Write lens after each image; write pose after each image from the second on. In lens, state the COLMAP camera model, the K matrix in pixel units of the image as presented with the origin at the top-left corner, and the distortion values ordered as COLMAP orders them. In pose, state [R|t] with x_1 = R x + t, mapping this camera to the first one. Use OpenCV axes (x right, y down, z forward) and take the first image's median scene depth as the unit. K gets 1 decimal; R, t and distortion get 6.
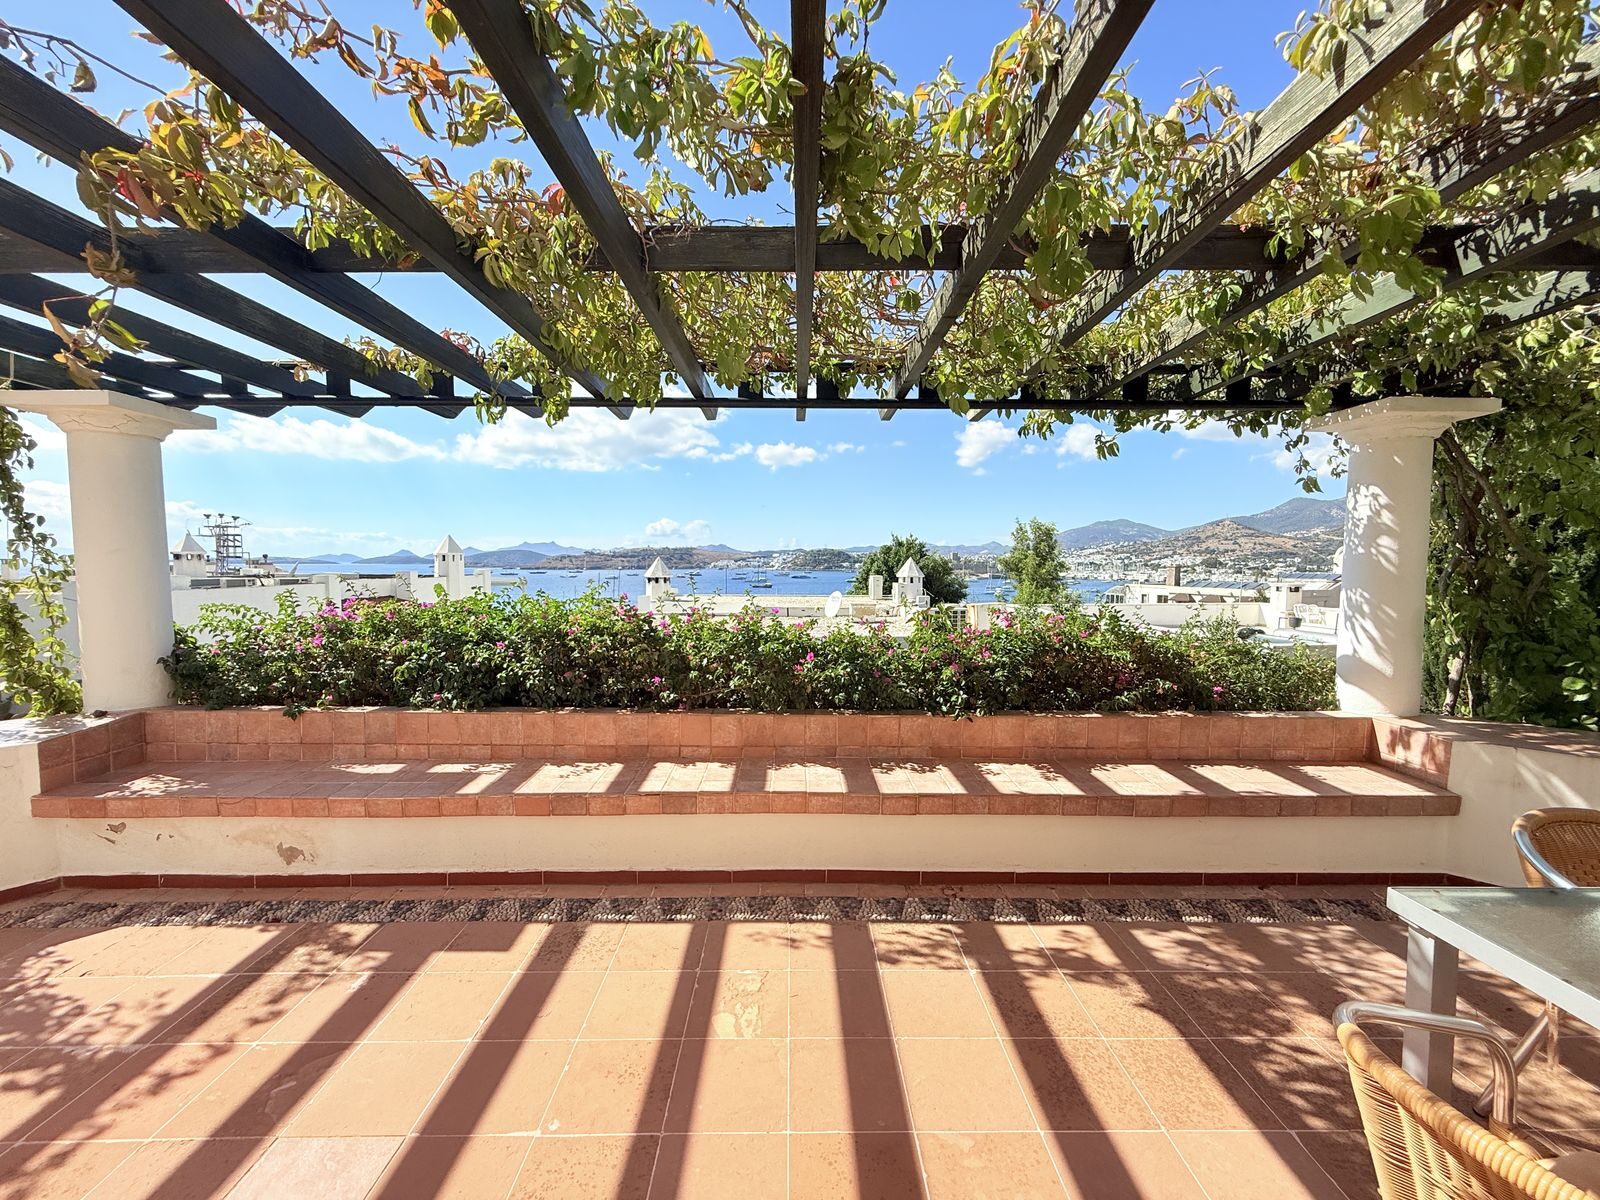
lens RADIAL K [[638.6, 0, 798.1], [0, 638.6, 601.7], [0, 0, 1]] dist [0.000103, 0.000415]
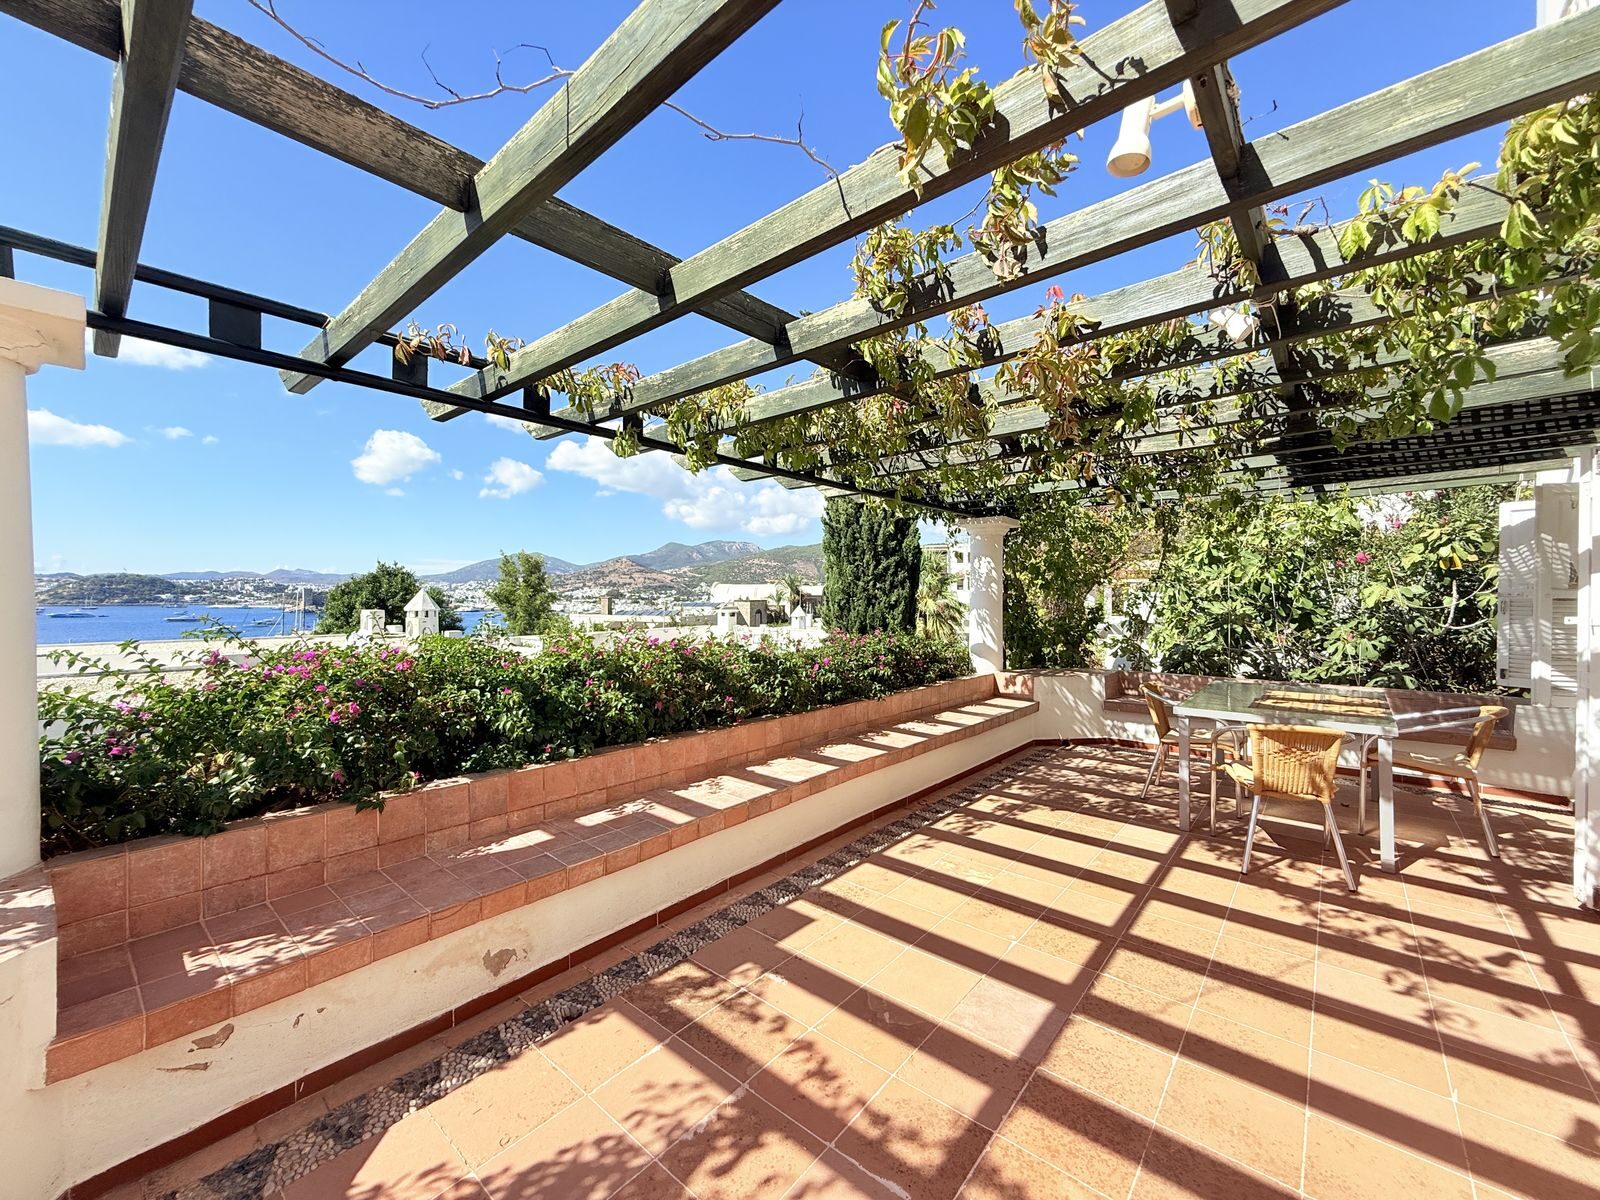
lens RADIAL K [[638.6, 0, 799.5], [0, 638.6, 596.9], [0, 0, 1]] dist [0.000103, 0.000415]
pose [[0.654198, -0.002476, 0.756319, -1.076530], [0.045383, 0.998321, -0.035986, -0.012871], [-0.754960, 0.057866, 0.653212, 0.158752]]
